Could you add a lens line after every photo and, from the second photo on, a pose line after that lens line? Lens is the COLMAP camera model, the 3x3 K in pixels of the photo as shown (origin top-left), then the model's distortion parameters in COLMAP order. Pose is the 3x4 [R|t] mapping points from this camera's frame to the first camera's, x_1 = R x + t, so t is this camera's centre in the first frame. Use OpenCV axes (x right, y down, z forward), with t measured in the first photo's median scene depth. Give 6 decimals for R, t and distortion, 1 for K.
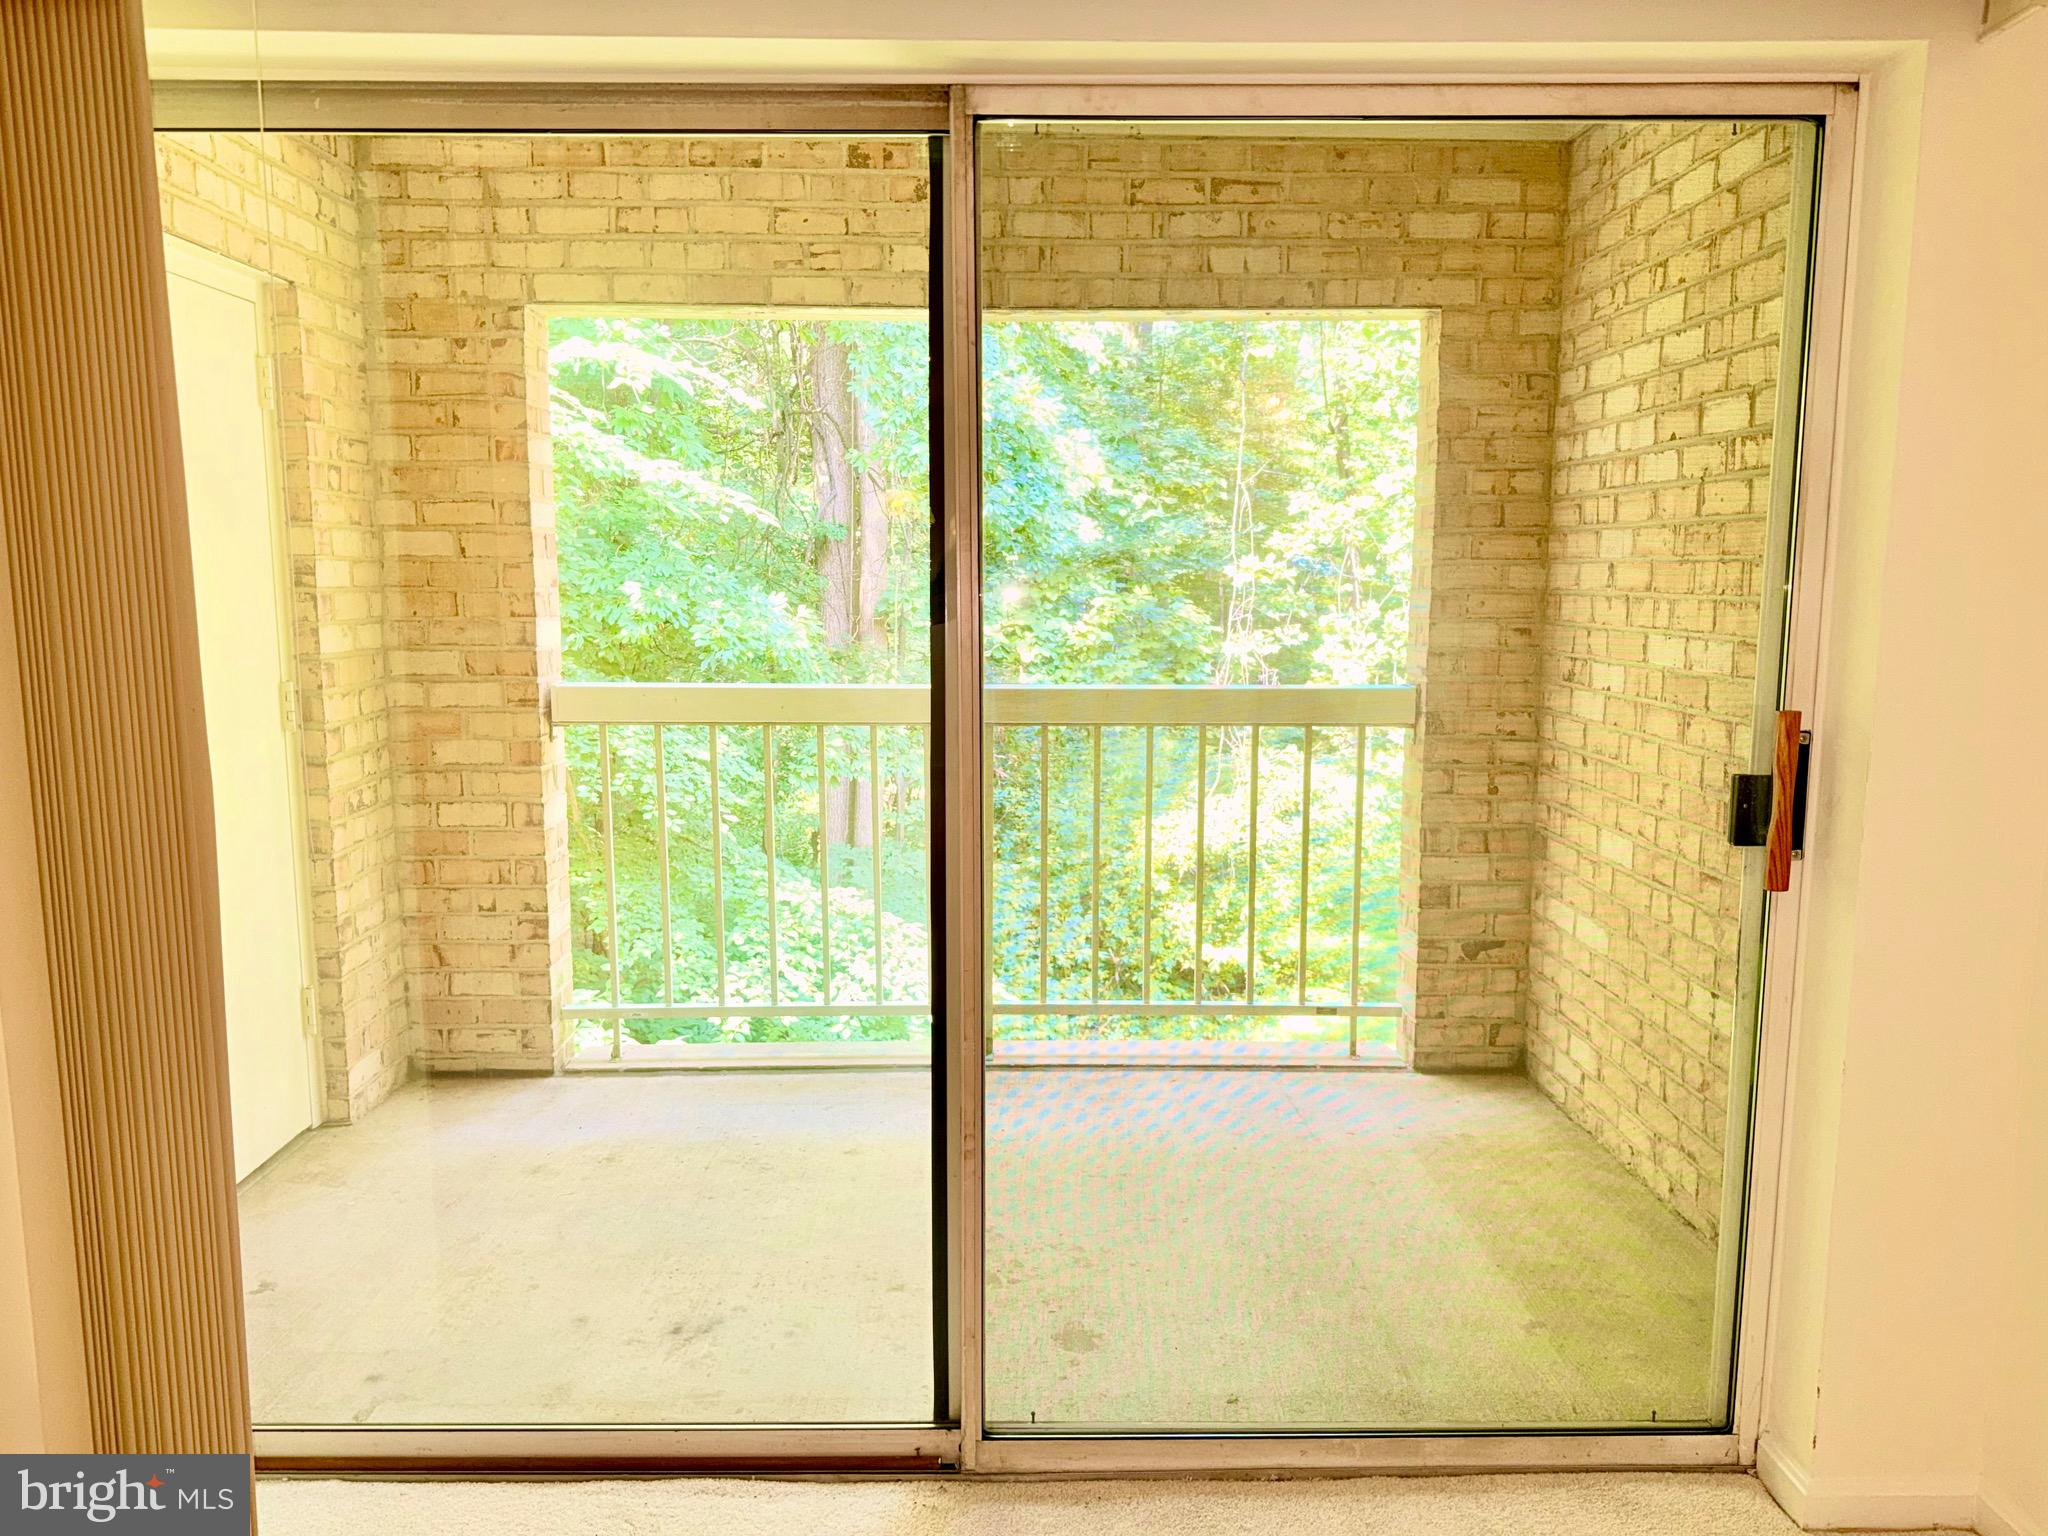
lens RADIAL K [[1398.3, 0, 1024.0], [0, 1398.3, 768.0], [0, 0, 1]] dist [0.057242, -0.075426]
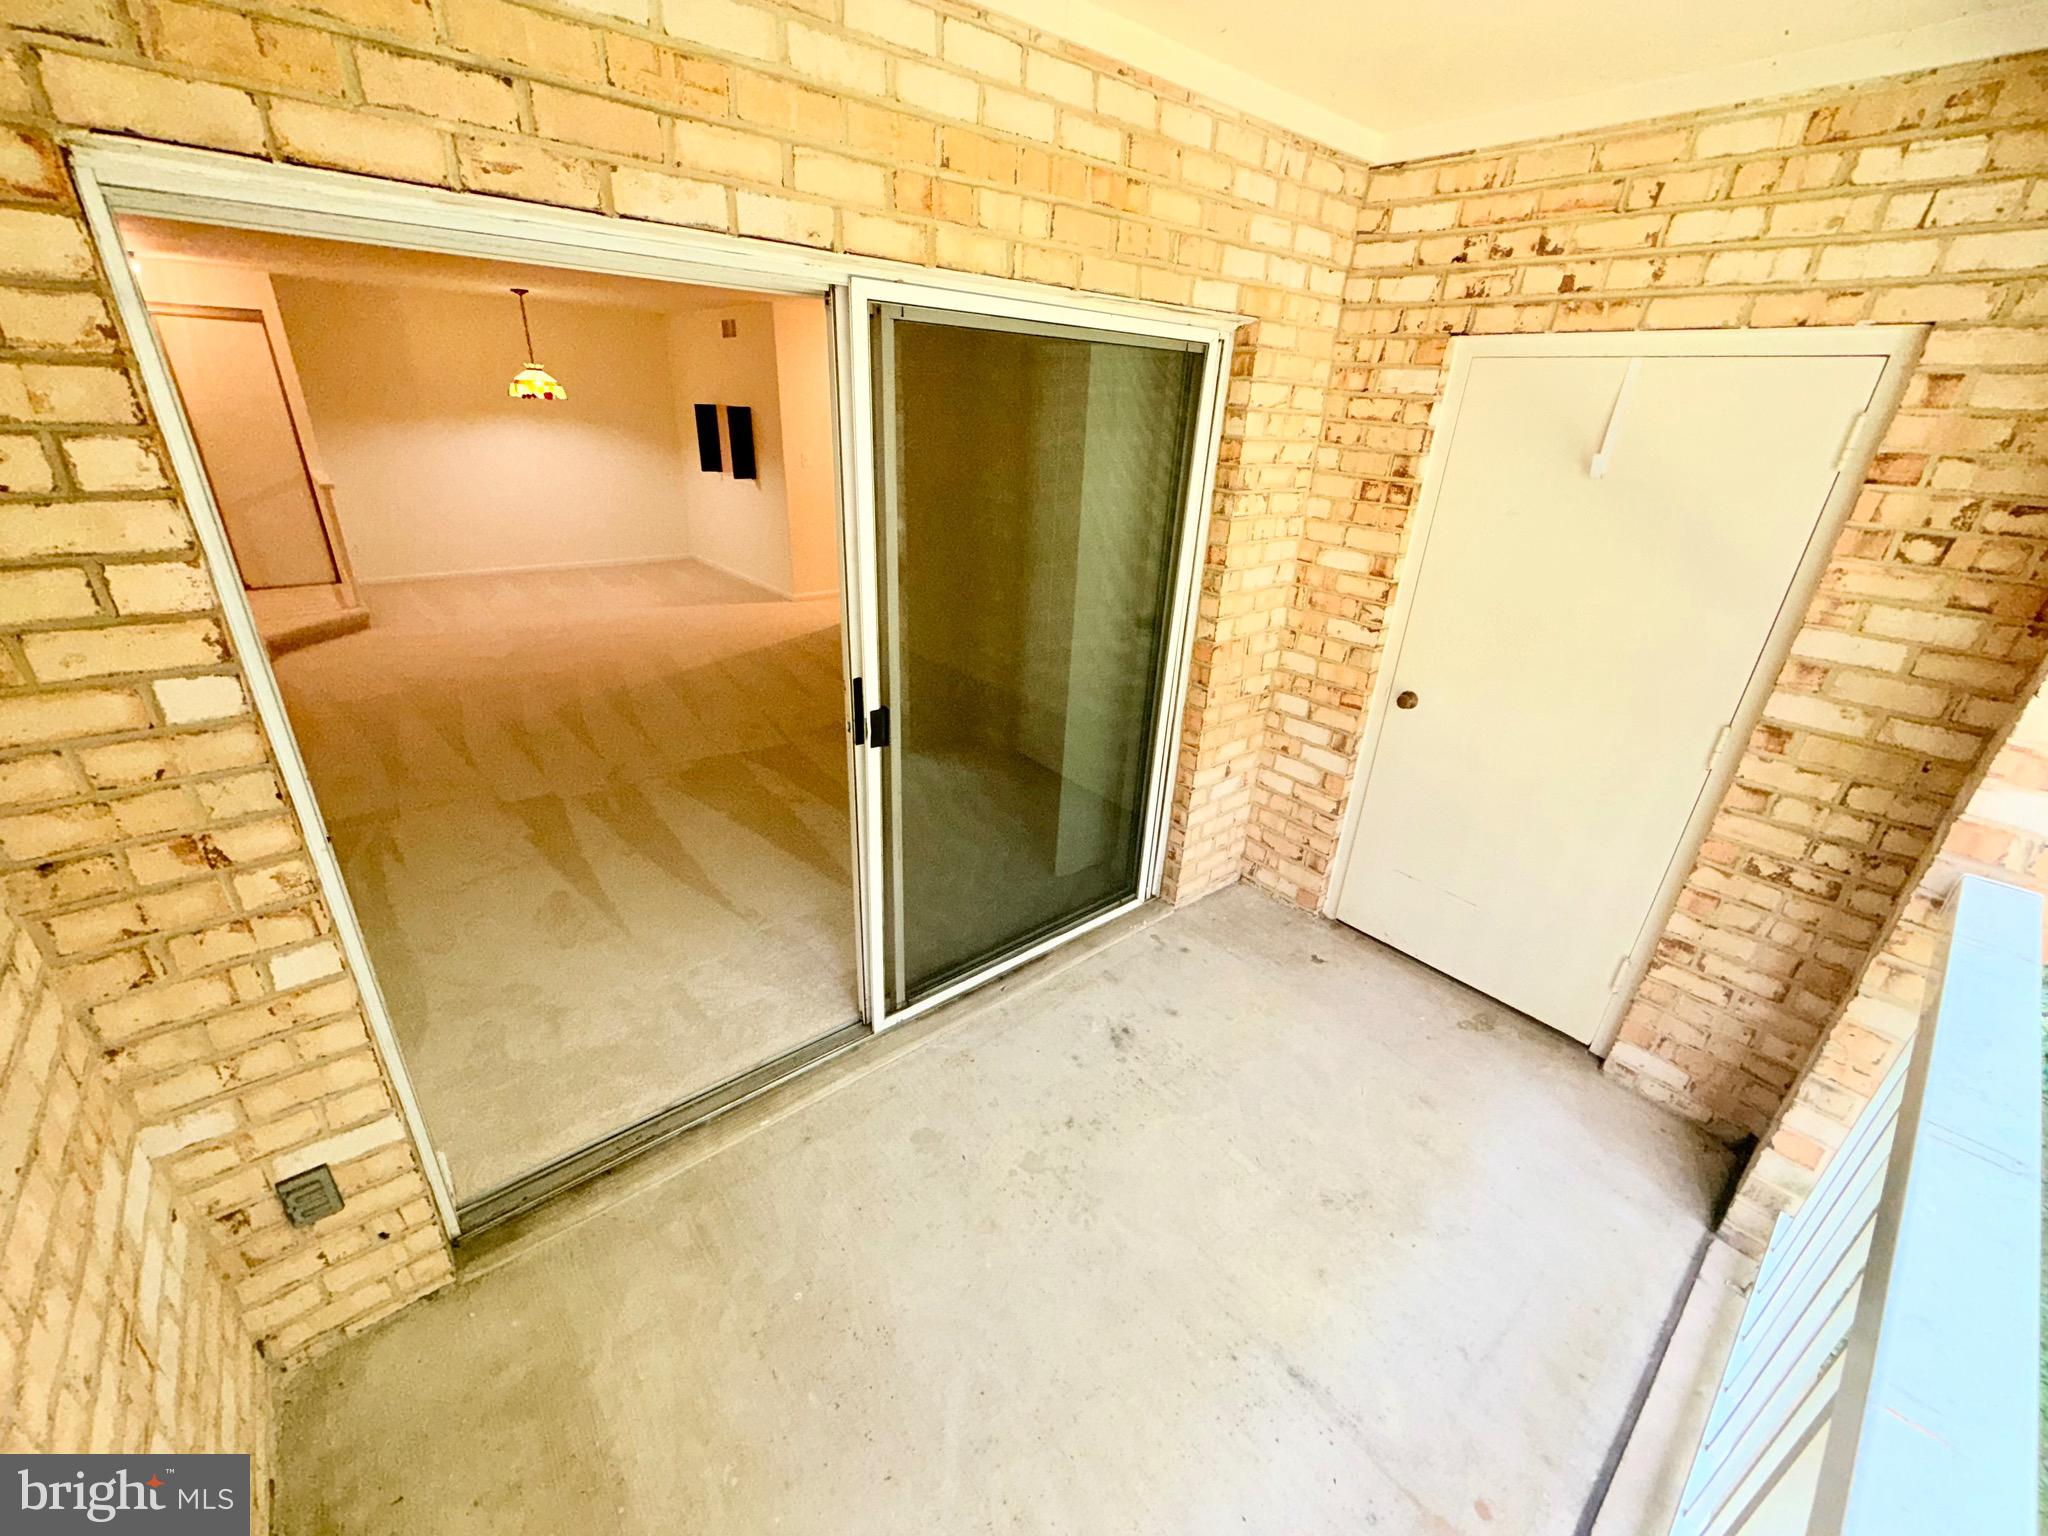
lens RADIAL K [[820.2, 0, 1015.6], [0, 820.2, 767.2], [0, 0, 1]] dist [-0.000184, -0.000050]
pose [[-0.770792, 0.232244, -0.593247, 0.267596], [-0.132707, 0.852231, 0.506054, -0.258682], [0.623112, 0.468791, -0.626073, 0.975260]]
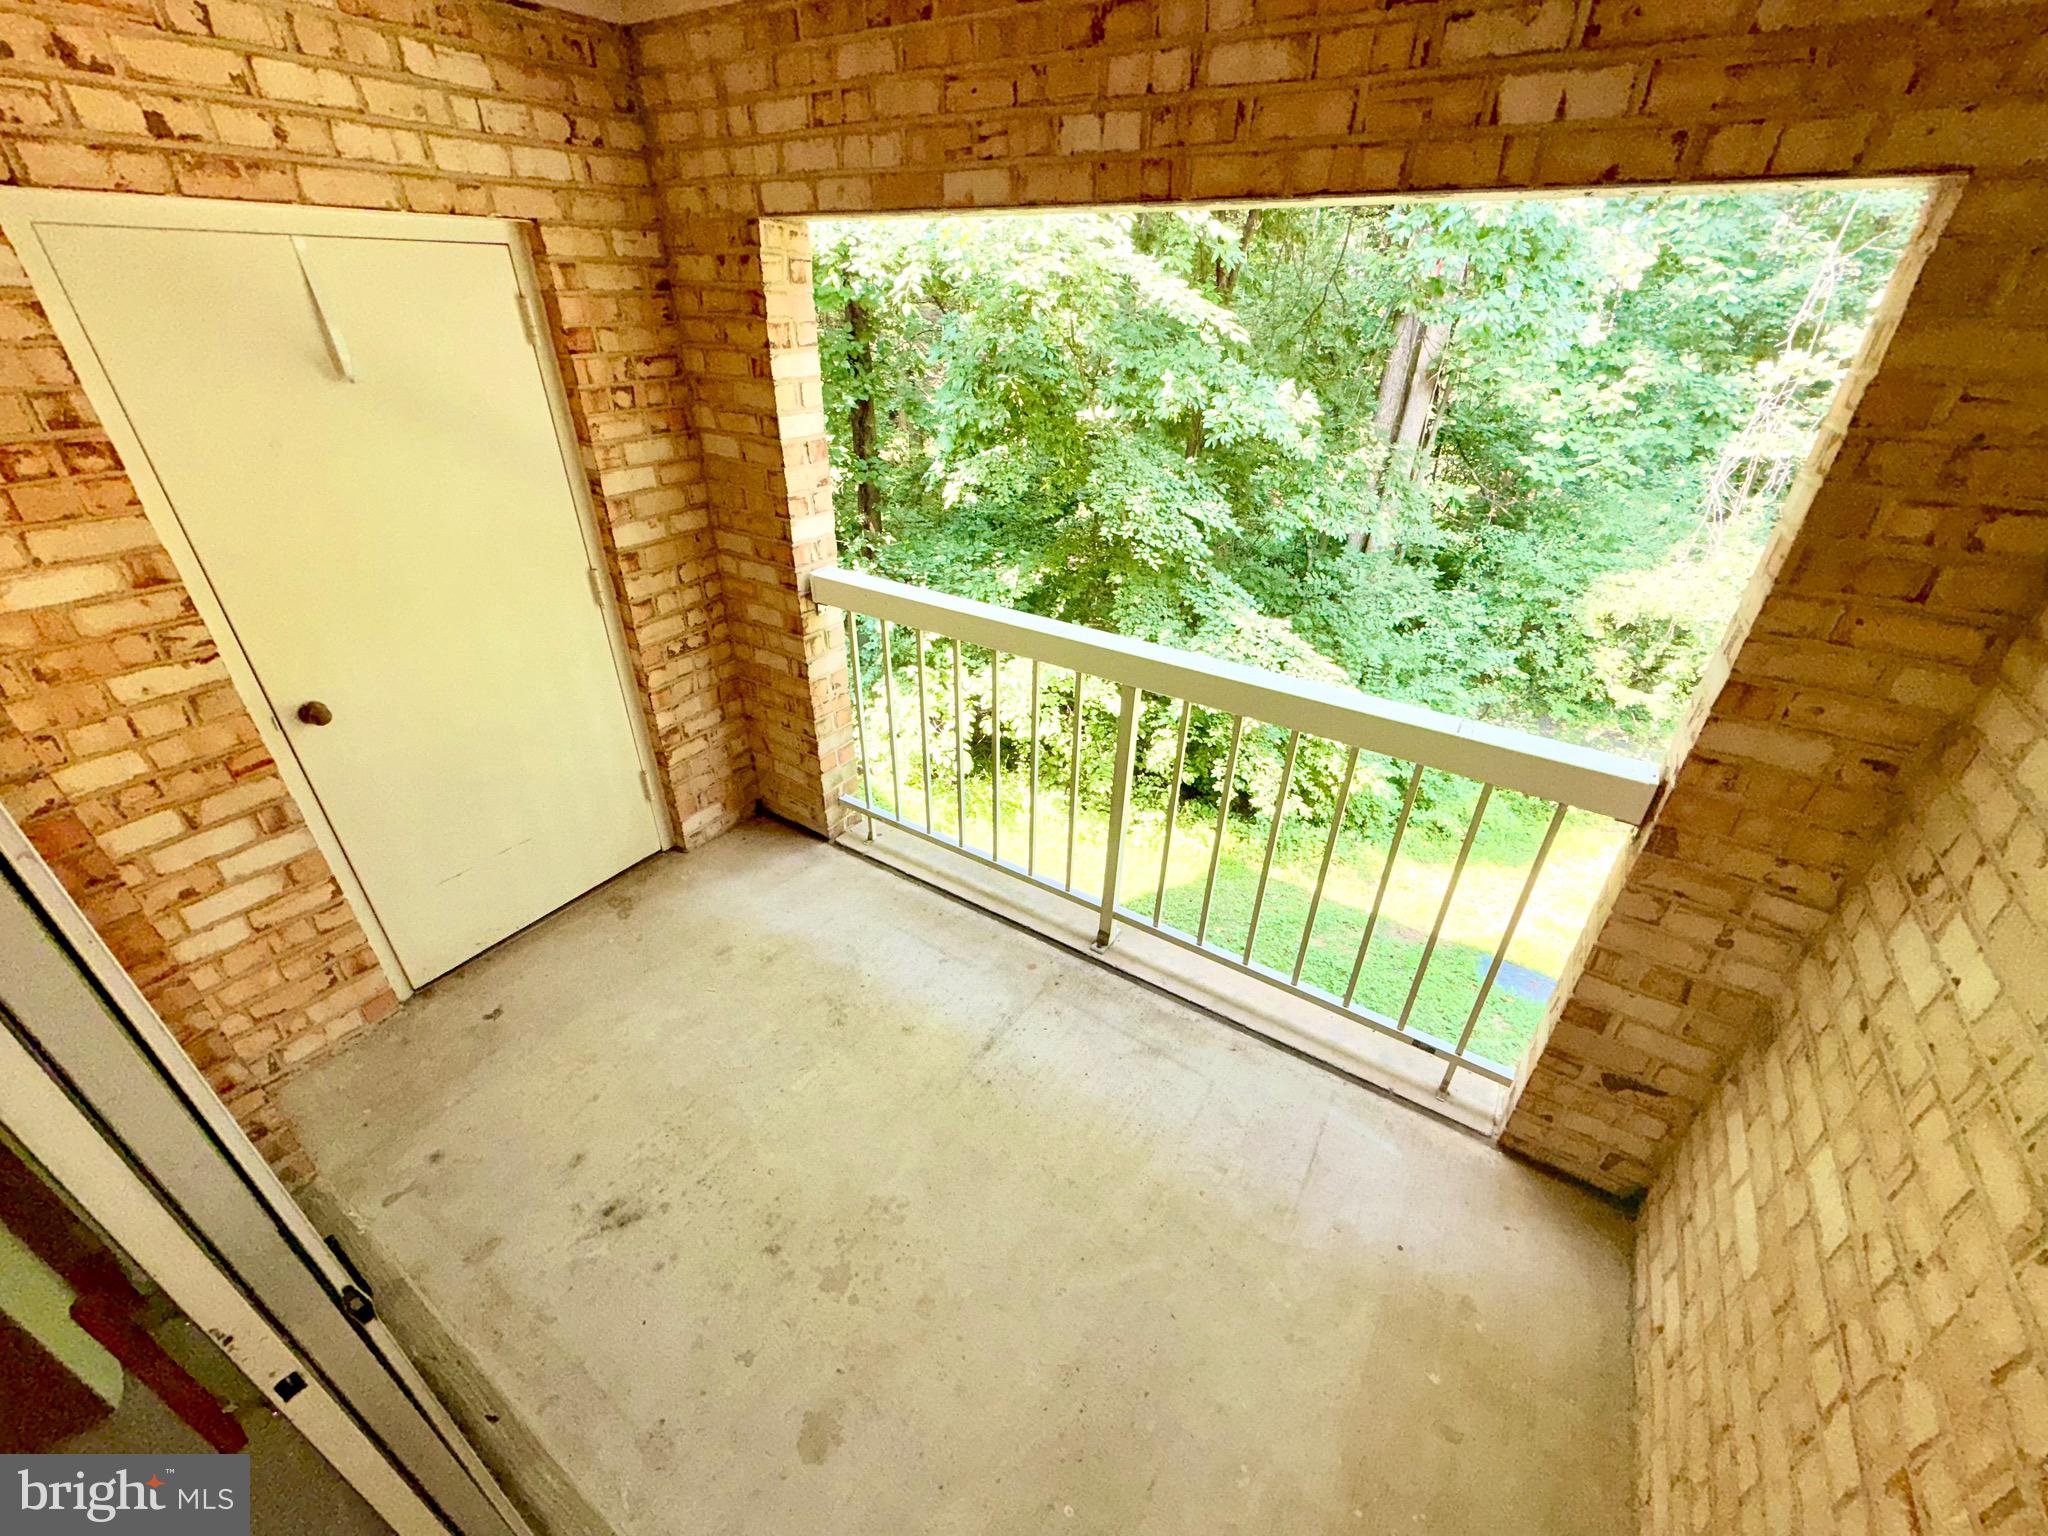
lens RADIAL K [[808.4, 0, 1025.6], [0, 808.4, 764.6], [0, 0, 1]] dist [-0.001215, 0.000225]
pose [[0.831351, 0.292999, -0.472237, 0.212725], [-0.094650, 0.911965, 0.399199, -0.215685], [0.547629, -0.287177, 0.785896, 0.519784]]
